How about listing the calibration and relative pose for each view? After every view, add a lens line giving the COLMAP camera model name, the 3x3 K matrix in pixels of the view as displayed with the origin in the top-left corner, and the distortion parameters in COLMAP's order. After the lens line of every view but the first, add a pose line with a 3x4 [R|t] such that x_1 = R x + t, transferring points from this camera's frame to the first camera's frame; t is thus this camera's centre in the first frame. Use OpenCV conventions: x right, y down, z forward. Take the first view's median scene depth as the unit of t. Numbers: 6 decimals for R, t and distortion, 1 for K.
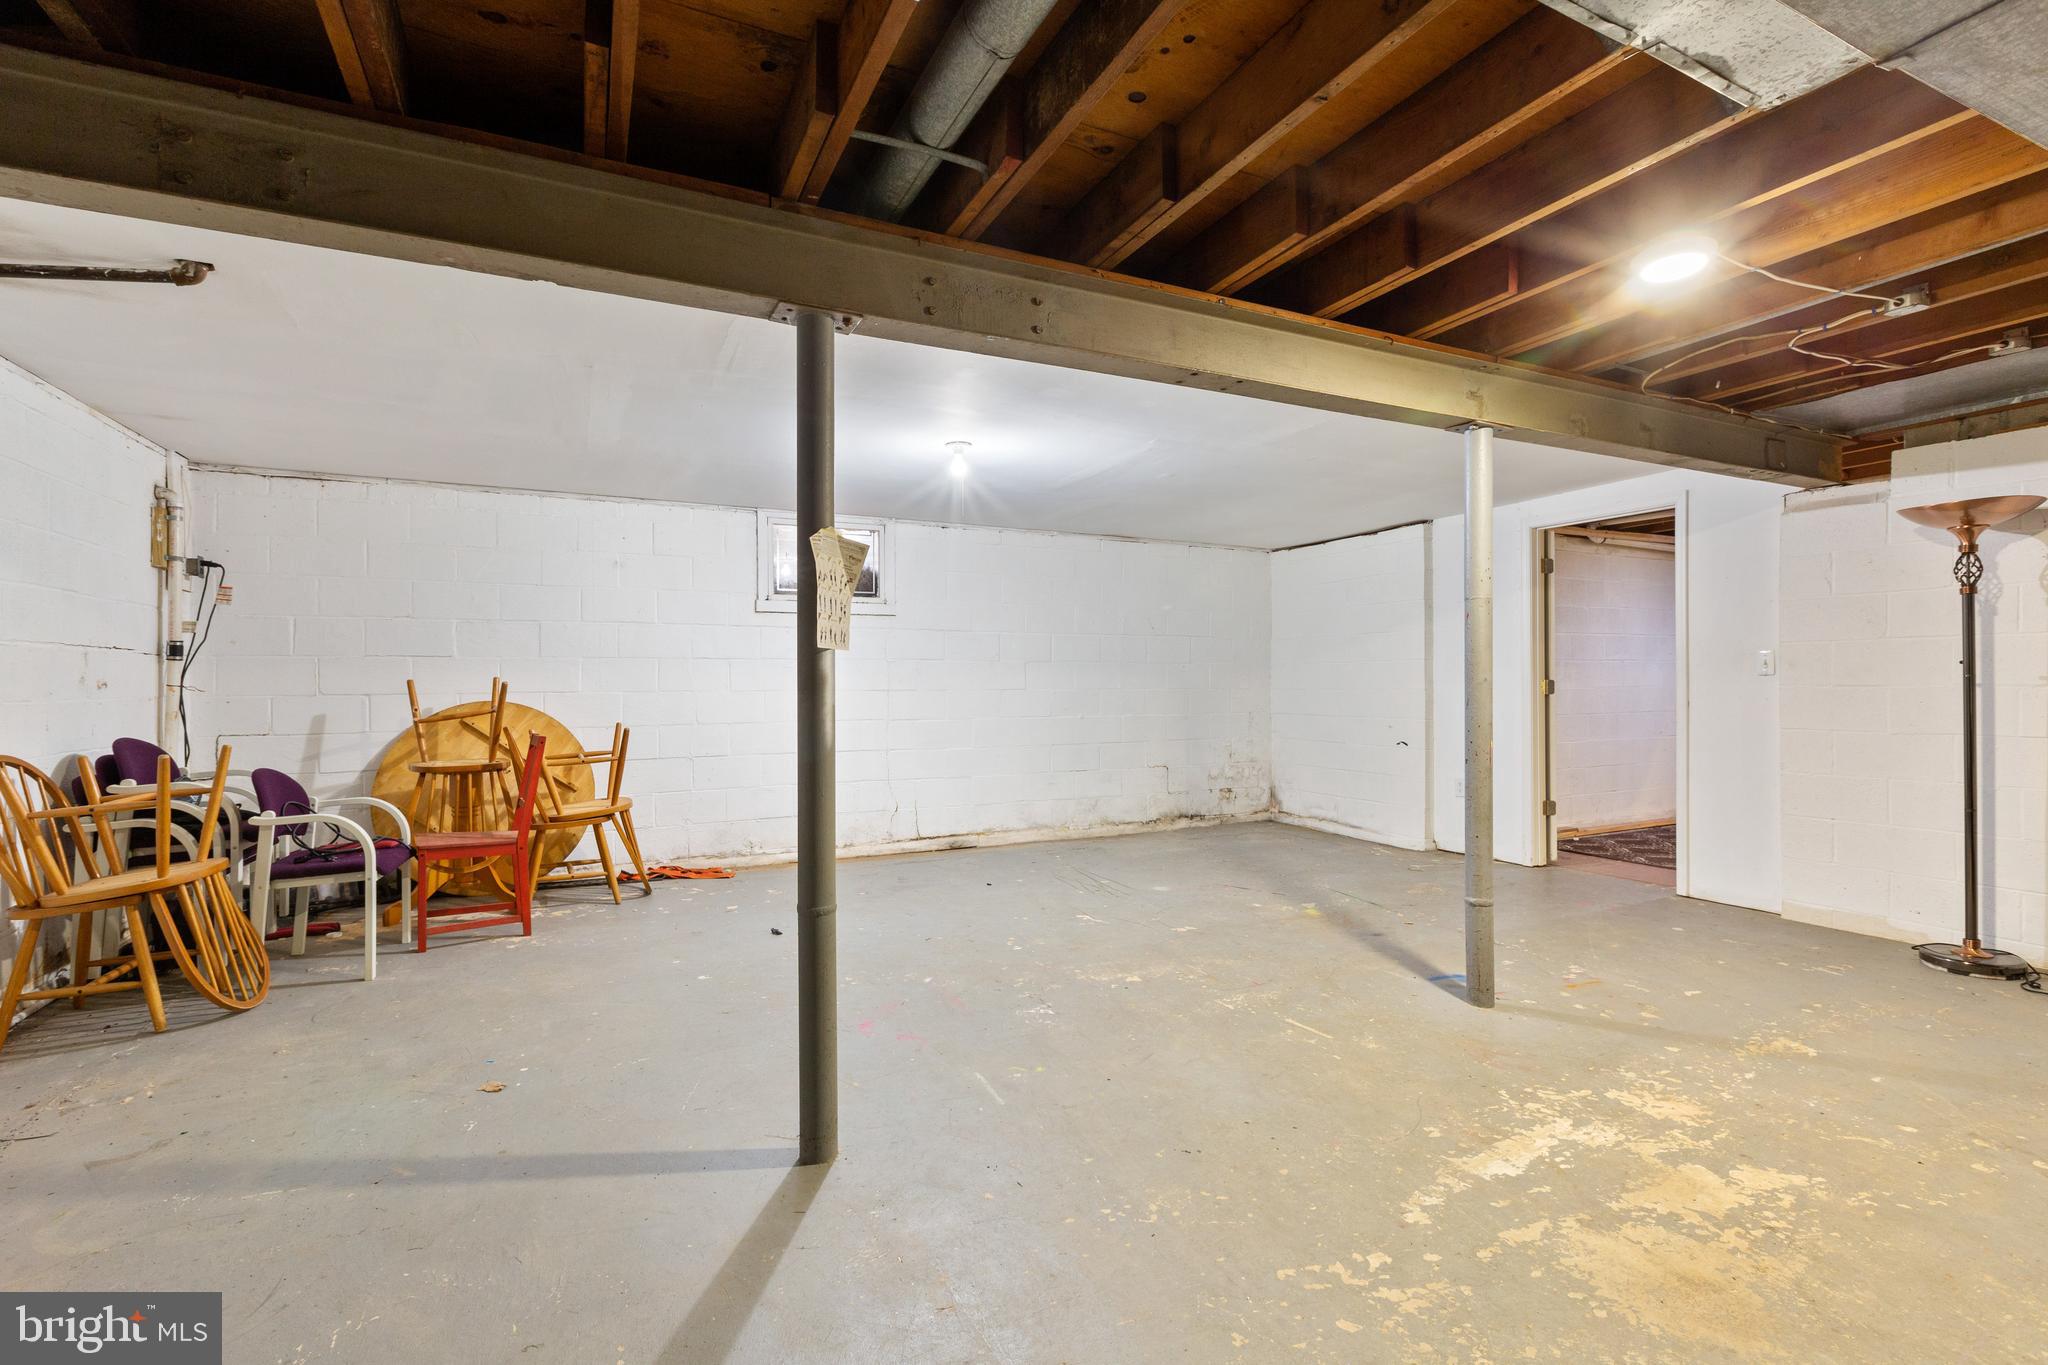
lens RADIAL K [[928.6, 0, 1020.1], [0, 928.6, 681.0], [0, 0, 1]] dist [0.001187, -0.000208]
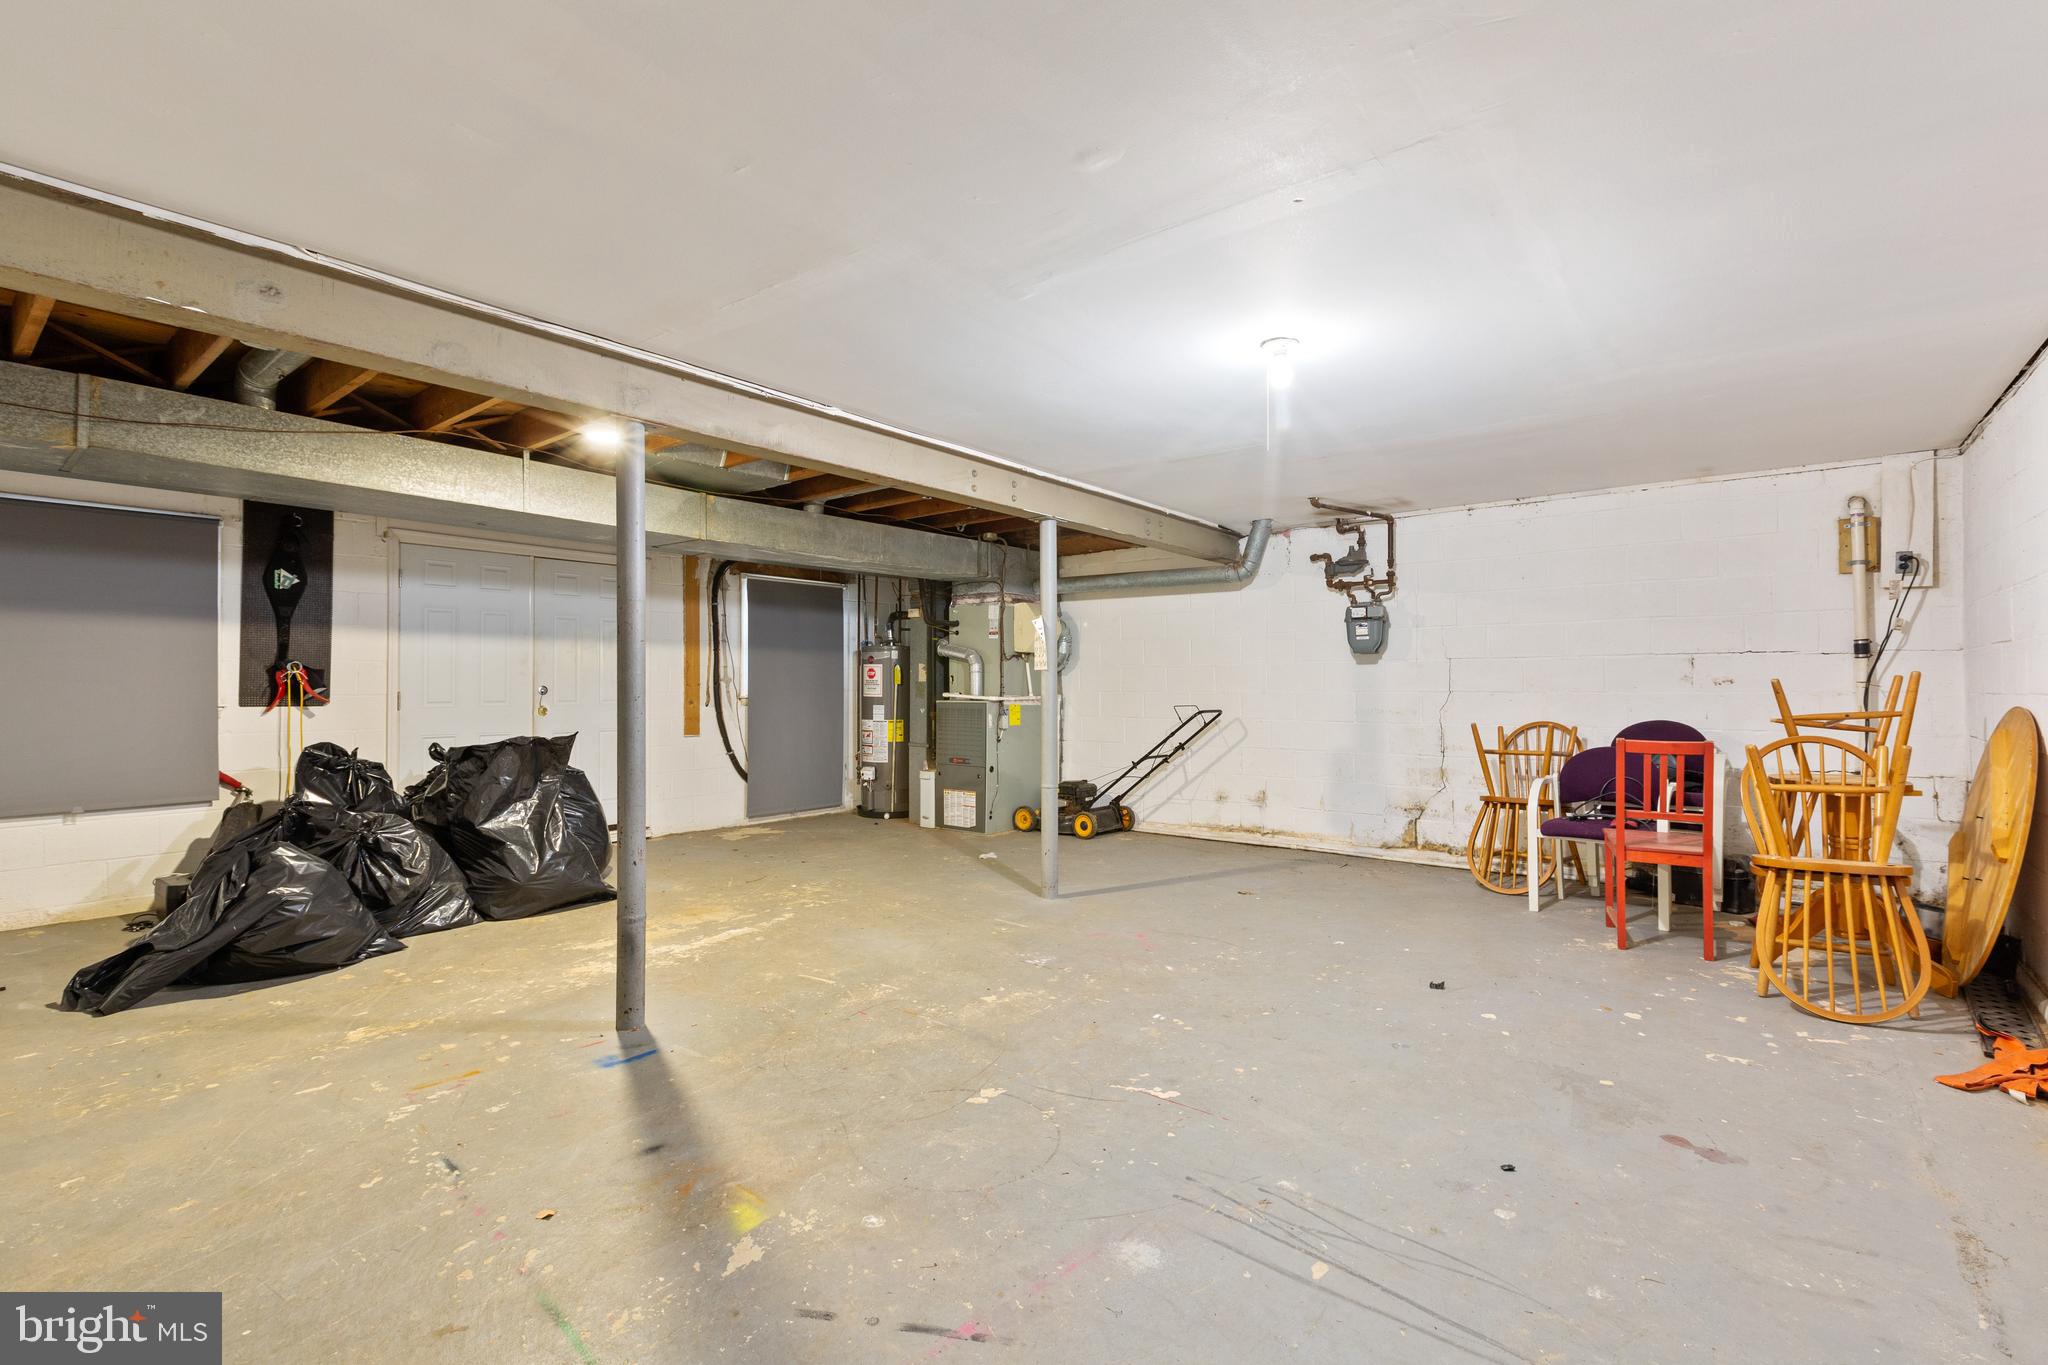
lens RADIAL K [[928.6, 0, 1020.1], [0, 928.6, 681.0], [0, 0, 1]] dist [0.001187, -0.000208]
pose [[-0.905813, 0.004955, -0.423648, 0.538233], [0.007578, 0.999961, -0.004509, 0.002132], [0.423609, -0.007294, -0.905816, 2.043710]]
